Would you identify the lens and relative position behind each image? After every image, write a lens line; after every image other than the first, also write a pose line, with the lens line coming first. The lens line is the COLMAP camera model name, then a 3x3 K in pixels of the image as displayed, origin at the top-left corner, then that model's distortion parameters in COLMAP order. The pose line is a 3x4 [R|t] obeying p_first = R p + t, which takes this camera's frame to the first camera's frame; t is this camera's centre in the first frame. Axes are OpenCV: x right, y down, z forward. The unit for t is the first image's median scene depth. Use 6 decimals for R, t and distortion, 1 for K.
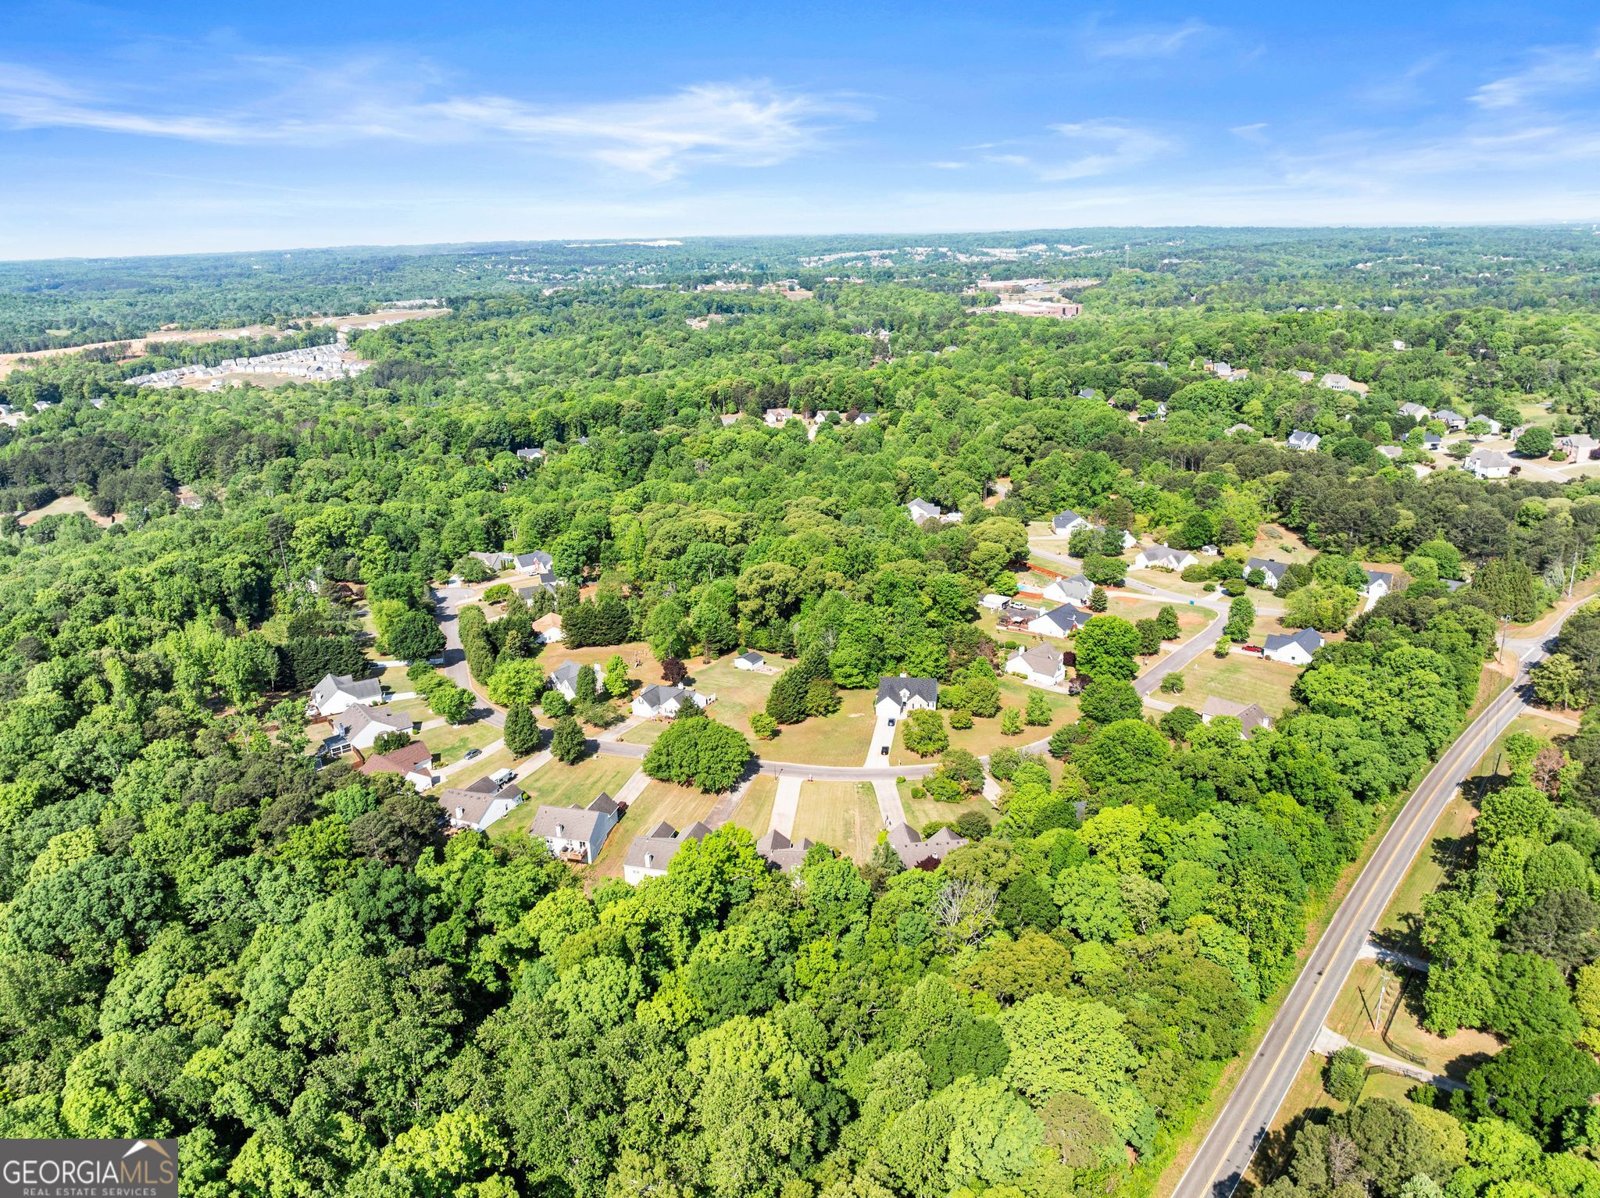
lens RADIAL K [[1144.0, 0, 800.0], [0, 1144.0, 599.0], [0, 0, 1]] dist [-0.040120, 0.003589]
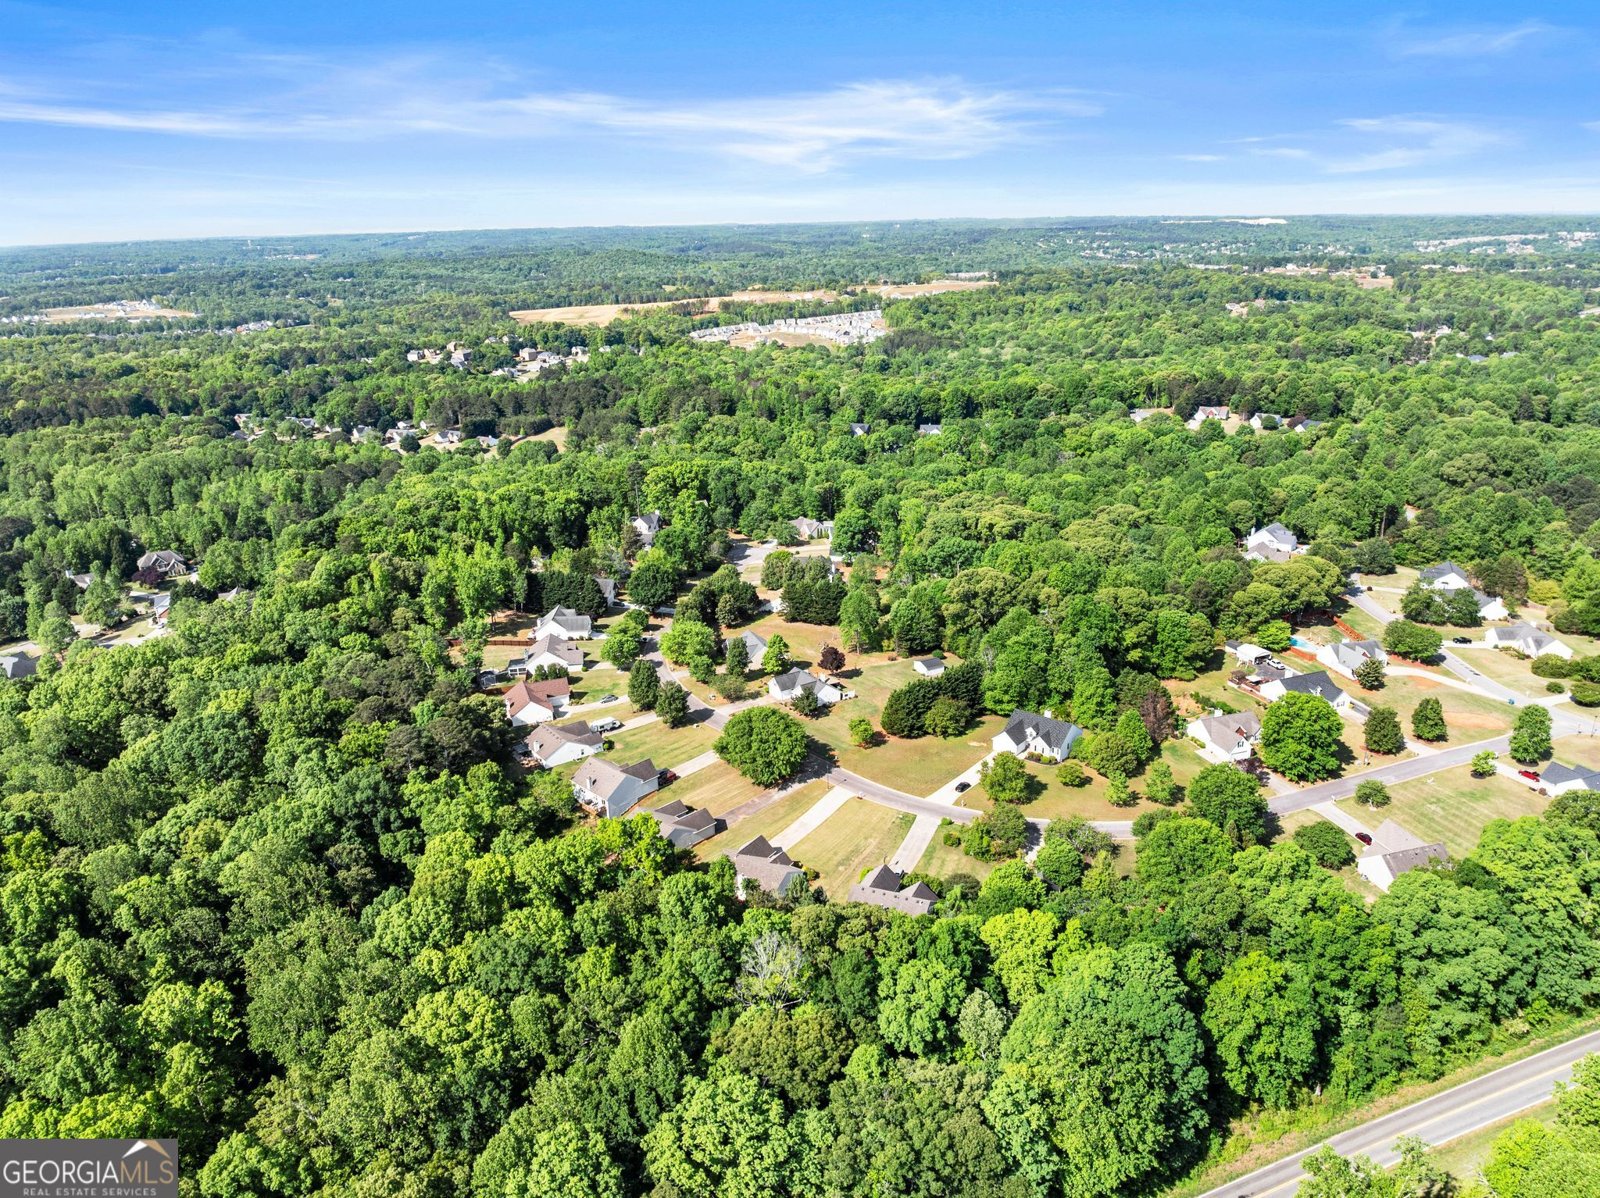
lens RADIAL K [[1144.0, 0, 800.0], [0, 1144.0, 599.0], [0, 0, 1]] dist [-0.040120, 0.003589]
pose [[0.867355, 0.162826, -0.470302, 0.099434], [-0.153053, 0.986440, 0.059253, -0.013382], [0.473572, 0.020587, 0.880514, 0.037548]]
